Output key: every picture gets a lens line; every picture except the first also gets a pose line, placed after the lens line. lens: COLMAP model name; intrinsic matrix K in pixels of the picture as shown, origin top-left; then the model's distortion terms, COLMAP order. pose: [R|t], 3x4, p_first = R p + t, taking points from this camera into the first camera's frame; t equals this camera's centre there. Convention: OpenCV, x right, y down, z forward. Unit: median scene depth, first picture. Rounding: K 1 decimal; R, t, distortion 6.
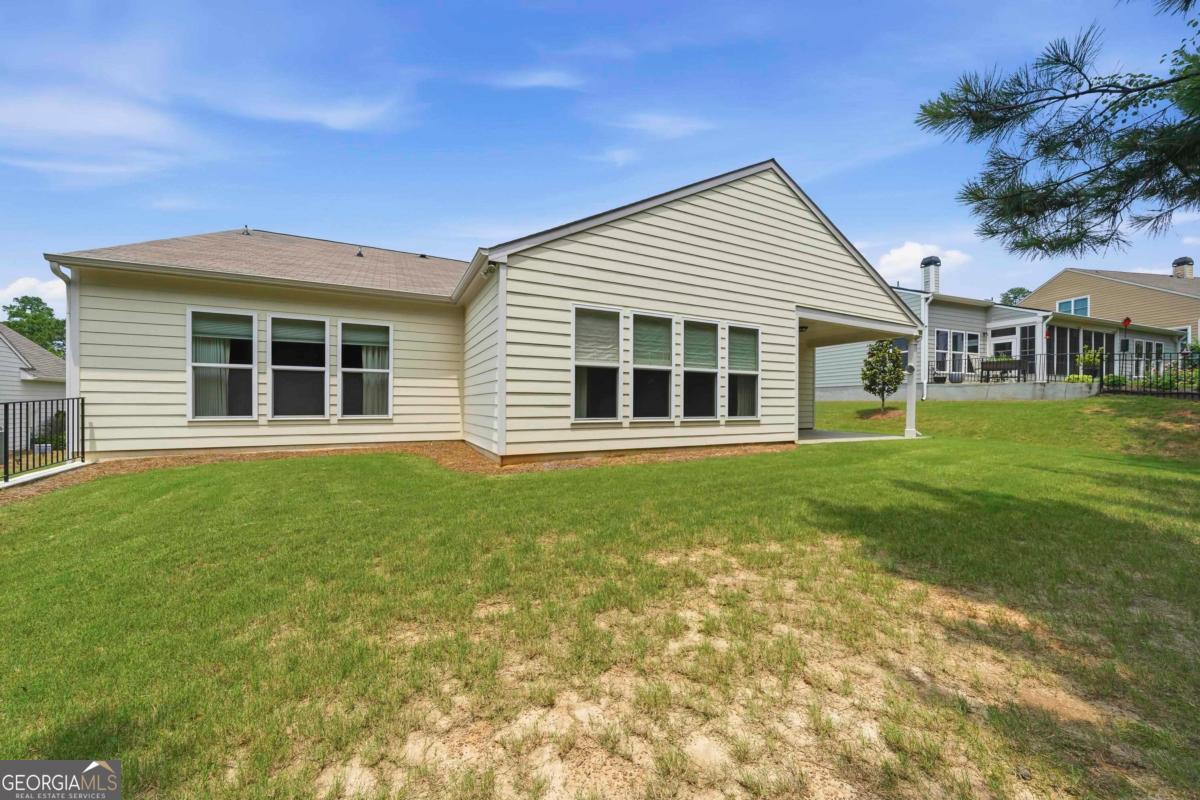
lens RADIAL K [[415.9, 0, 596.7], [0, 415.9, 402.0], [0, 0, 1]] dist [-0.003326, 0.000011]
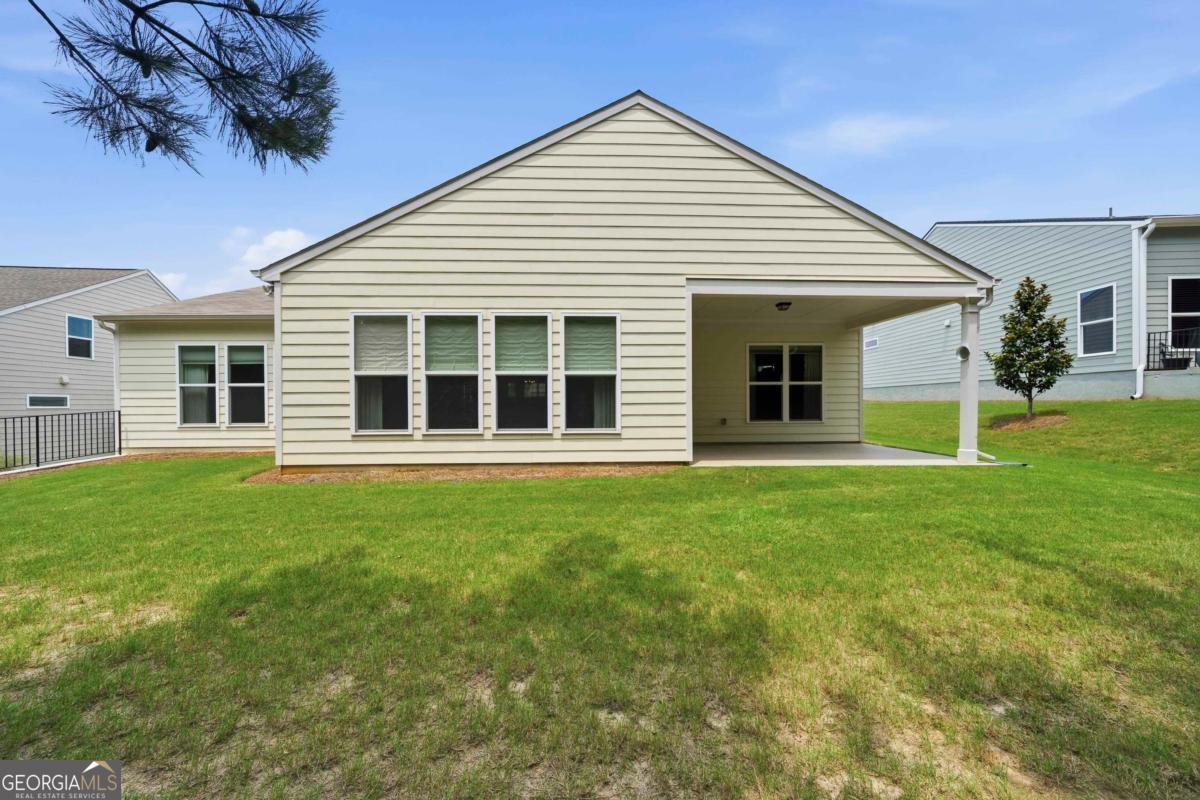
lens RADIAL K [[415.9, 0, 599.7], [0, 415.9, 405.8], [0, 0, 1]] dist [-0.003326, 0.000011]
pose [[0.910005, -0.008549, -0.414508, 0.783233], [0.011299, 0.999927, 0.004184, -0.012903], [0.414443, -0.008491, 0.910036, 0.317911]]
